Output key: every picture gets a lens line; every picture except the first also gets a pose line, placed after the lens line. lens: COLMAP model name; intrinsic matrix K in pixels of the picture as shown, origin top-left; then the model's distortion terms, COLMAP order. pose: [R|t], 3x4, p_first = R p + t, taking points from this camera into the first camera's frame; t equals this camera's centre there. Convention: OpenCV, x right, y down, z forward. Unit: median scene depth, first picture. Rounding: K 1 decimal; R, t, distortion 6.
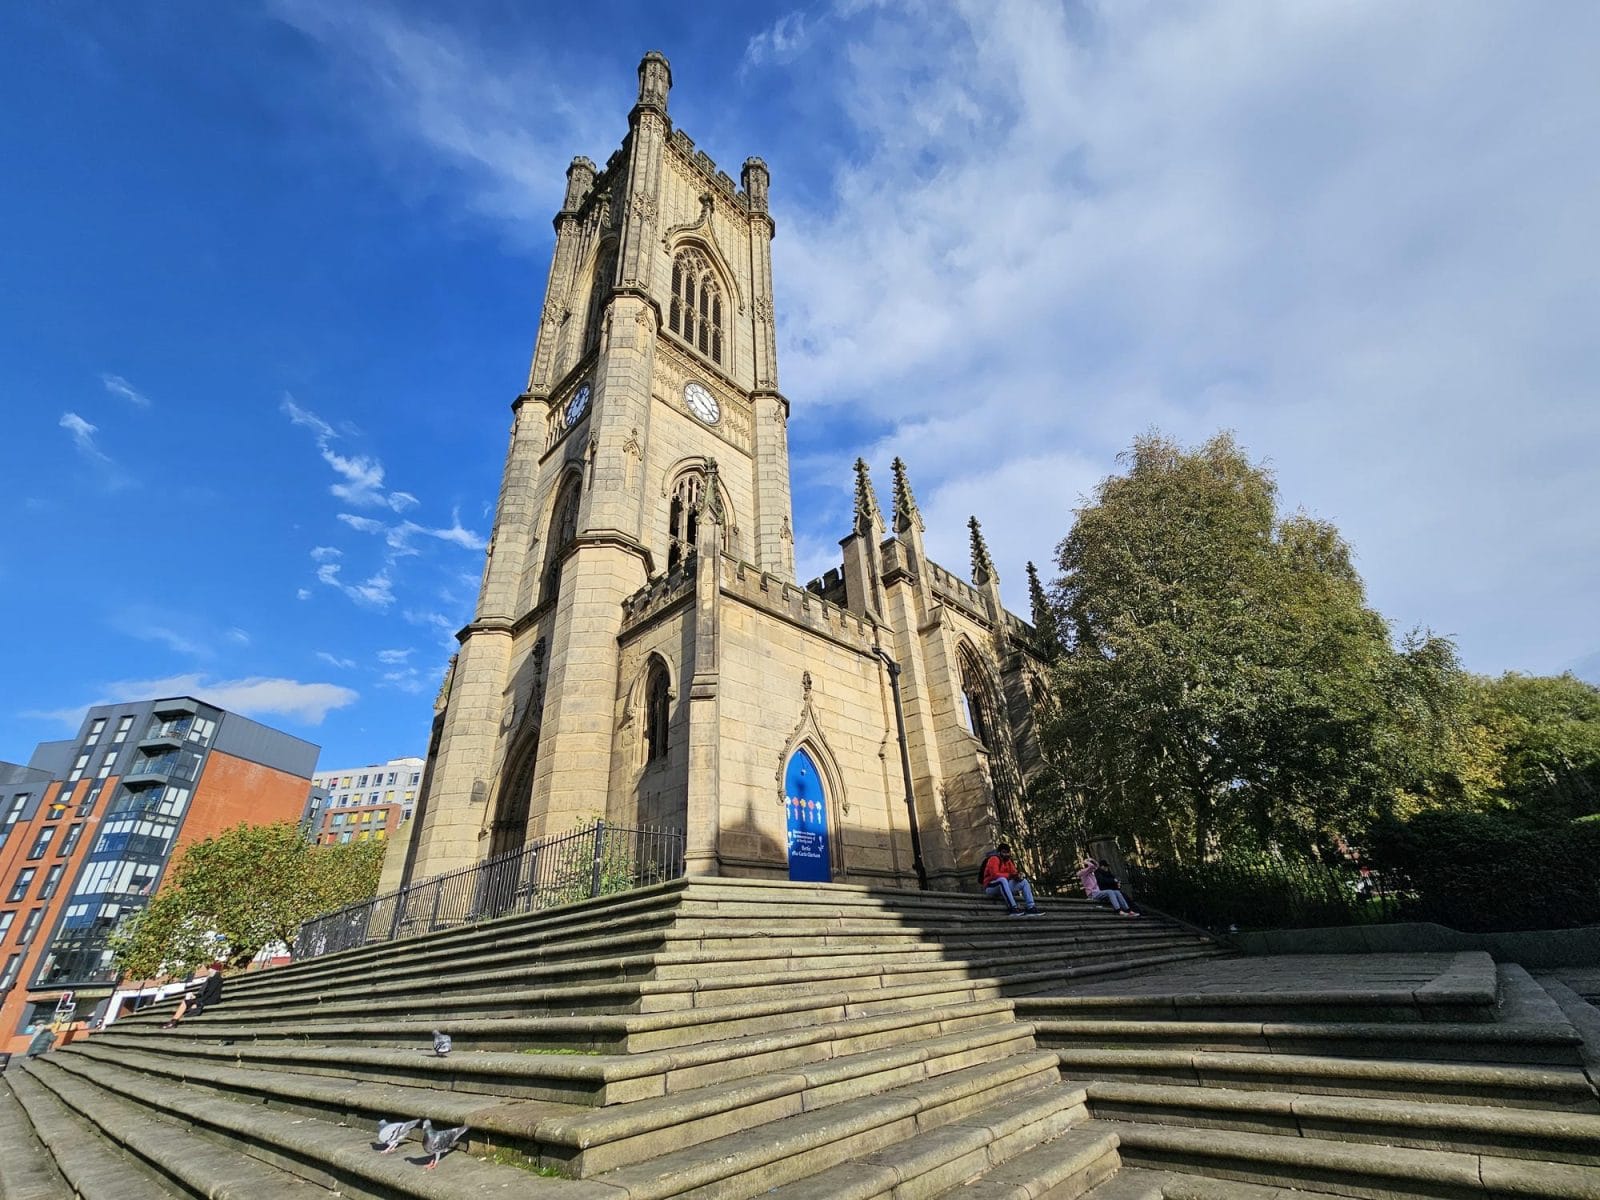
lens RADIAL K [[649.9, 0, 800.0], [0, 649.9, 600.0], [0, 0, 1]] dist [-0.001017, -0.000104]
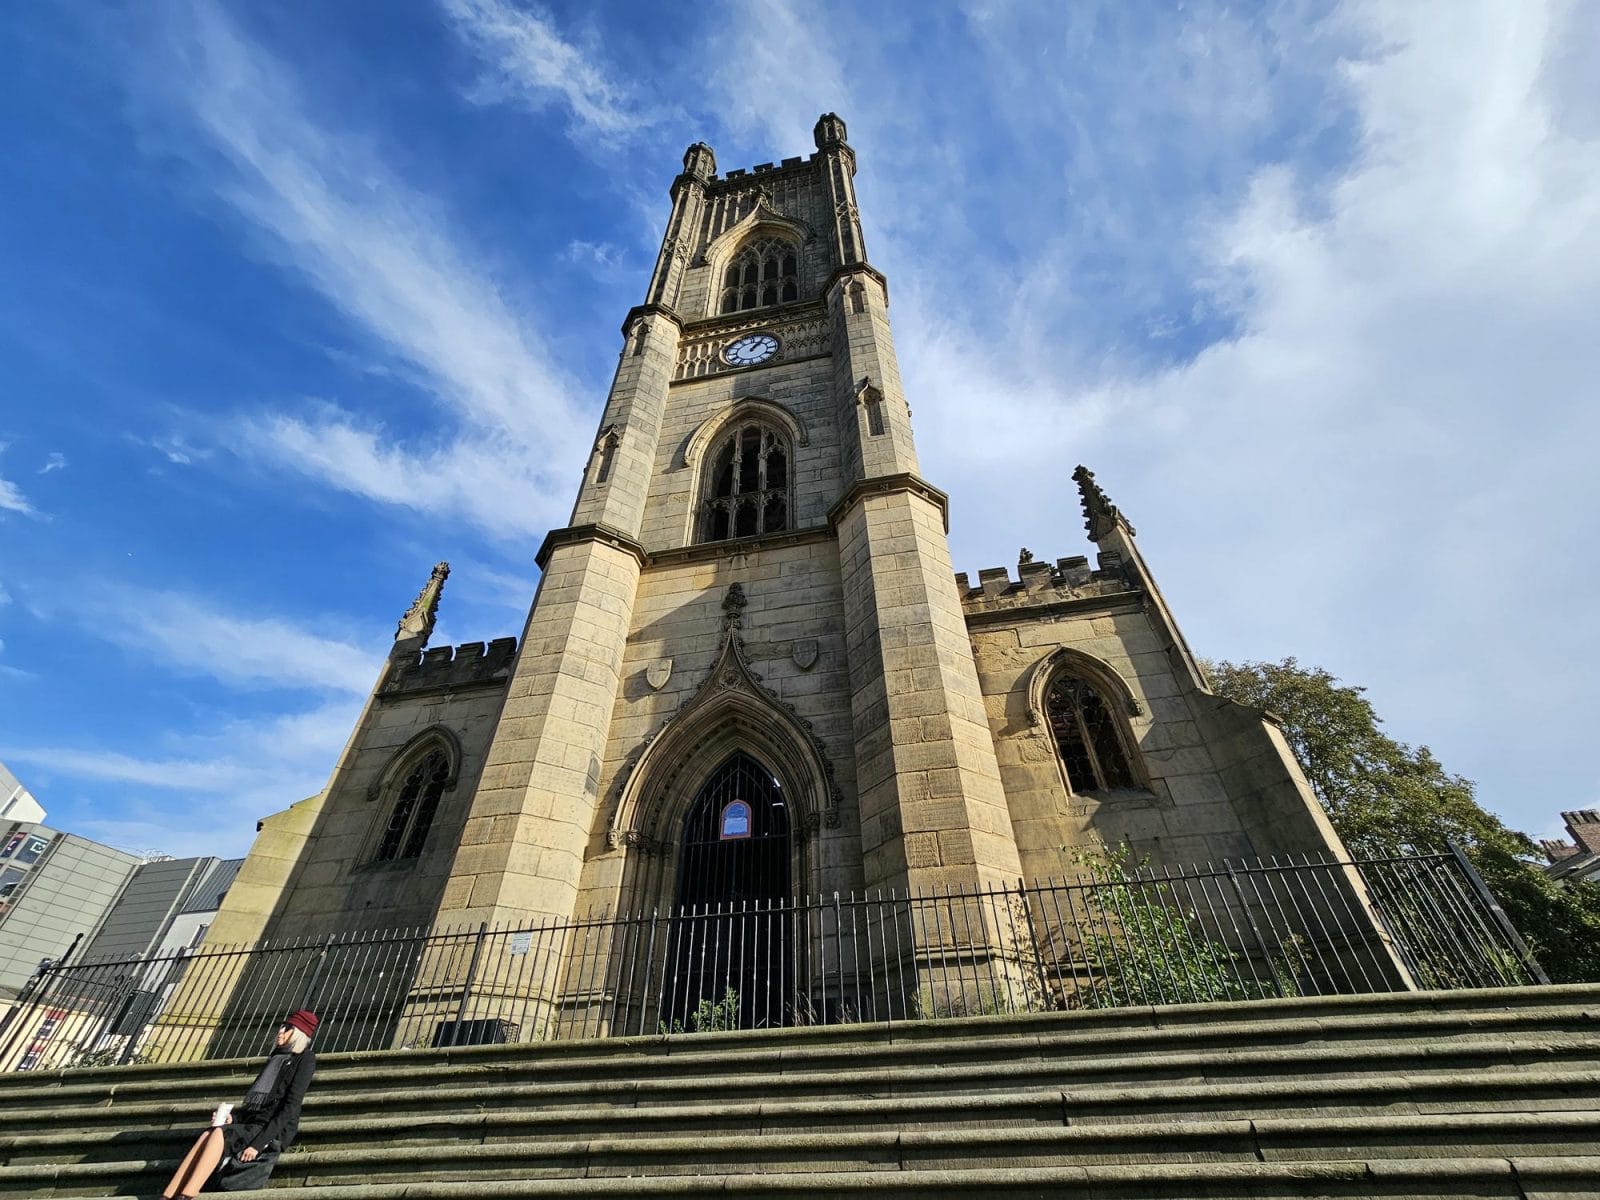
lens RADIAL K [[668.4, 0, 800.0], [0, 668.4, 600.0], [0, 0, 1]] dist [-0.000131, 0.000046]
pose [[0.829376, 0.392669, 0.397424, -0.785406], [-0.288379, 0.910146, -0.297443, 0.336751], [-0.478511, 0.132084, 0.868091, 0.465507]]
